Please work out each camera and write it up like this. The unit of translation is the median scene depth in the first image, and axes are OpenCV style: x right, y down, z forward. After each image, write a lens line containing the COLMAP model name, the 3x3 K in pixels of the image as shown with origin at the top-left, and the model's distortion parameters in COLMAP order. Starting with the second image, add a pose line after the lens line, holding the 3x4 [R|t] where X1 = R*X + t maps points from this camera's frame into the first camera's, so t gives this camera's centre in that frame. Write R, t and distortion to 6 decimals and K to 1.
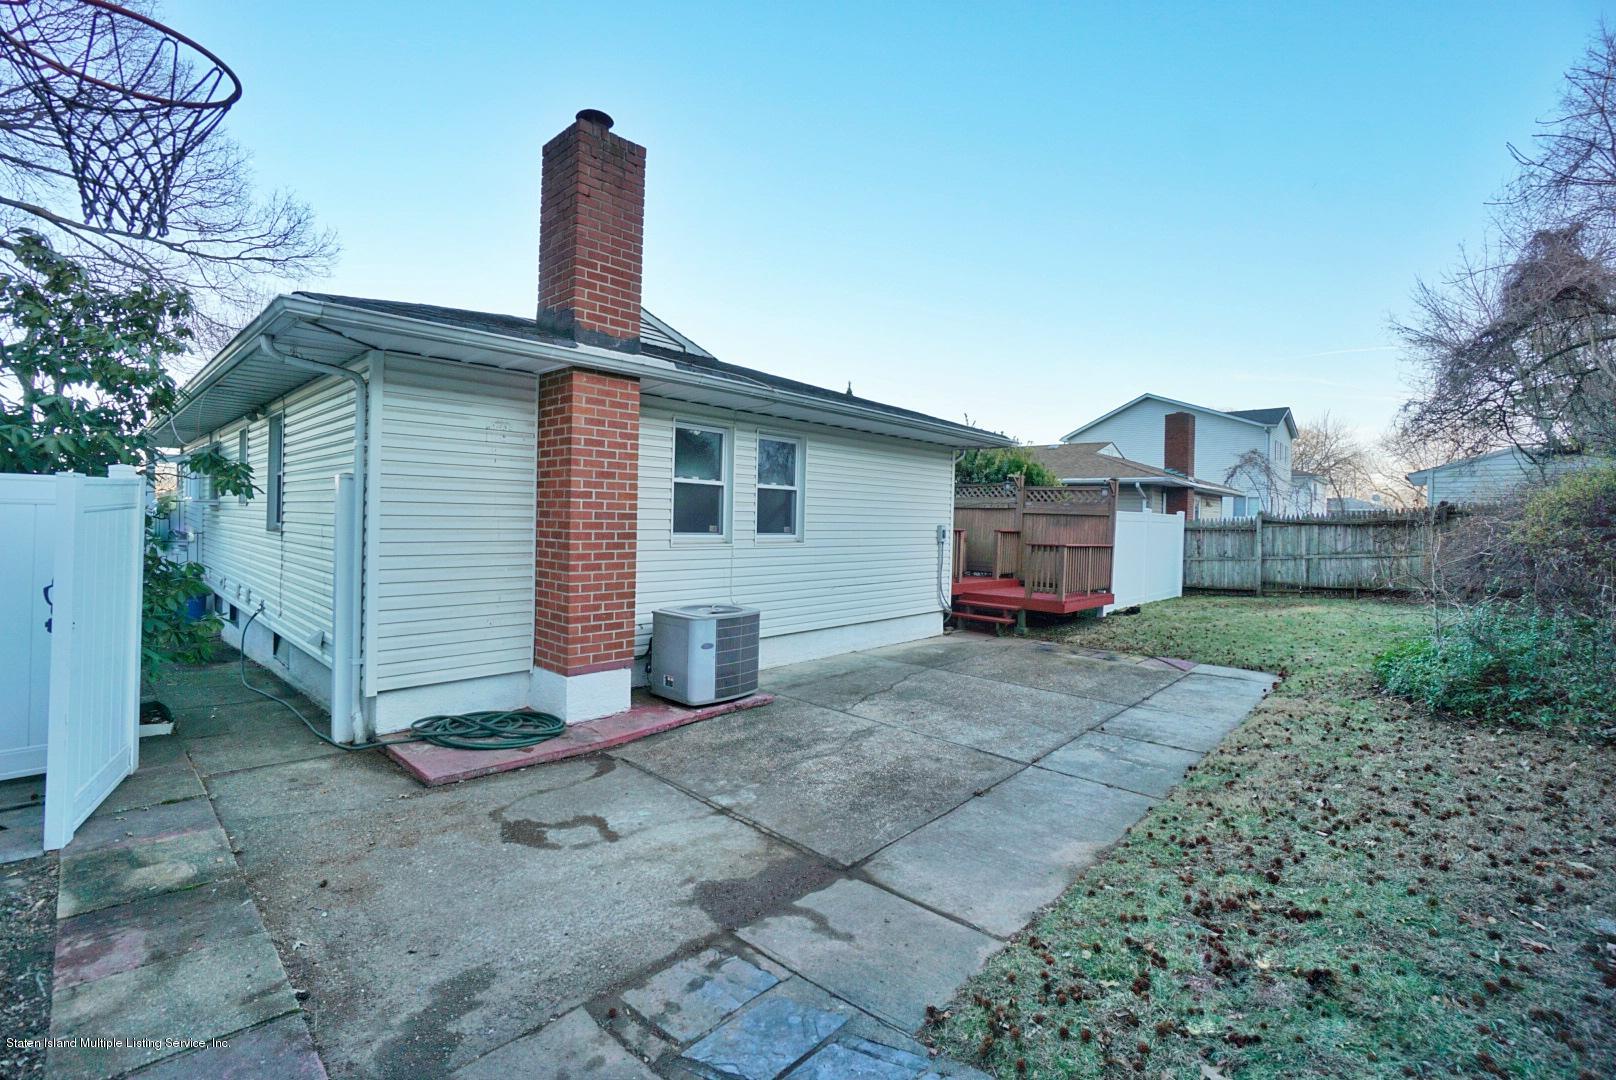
lens RADIAL K [[712.0, 0, 803.2], [0, 712.0, 532.6], [0, 0, 1]] dist [-0.048761, 0.014936]
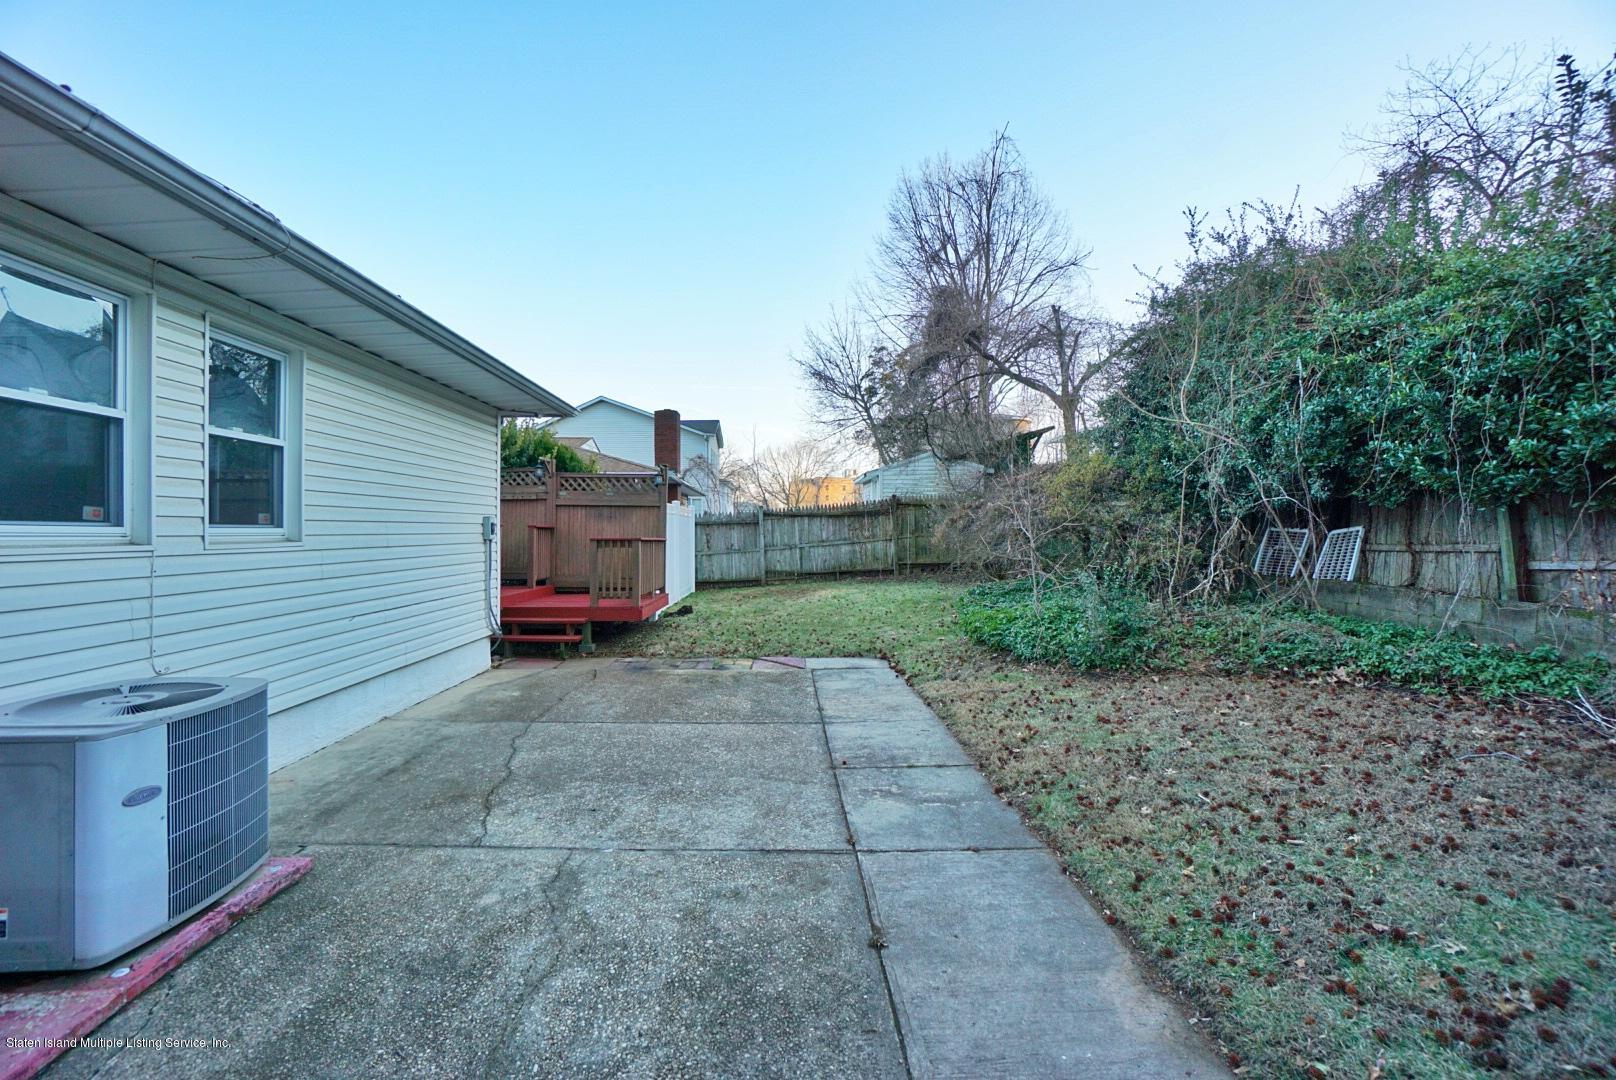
lens RADIAL K [[712.0, 0, 807.1], [0, 712.0, 528.5], [0, 0, 1]] dist [-0.048761, 0.014936]
pose [[0.709219, -0.021538, 0.704659, -0.081331], [0.032364, 0.999474, -0.002025, 0.014010], [-0.704245, 0.024242, 0.709543, 0.273519]]
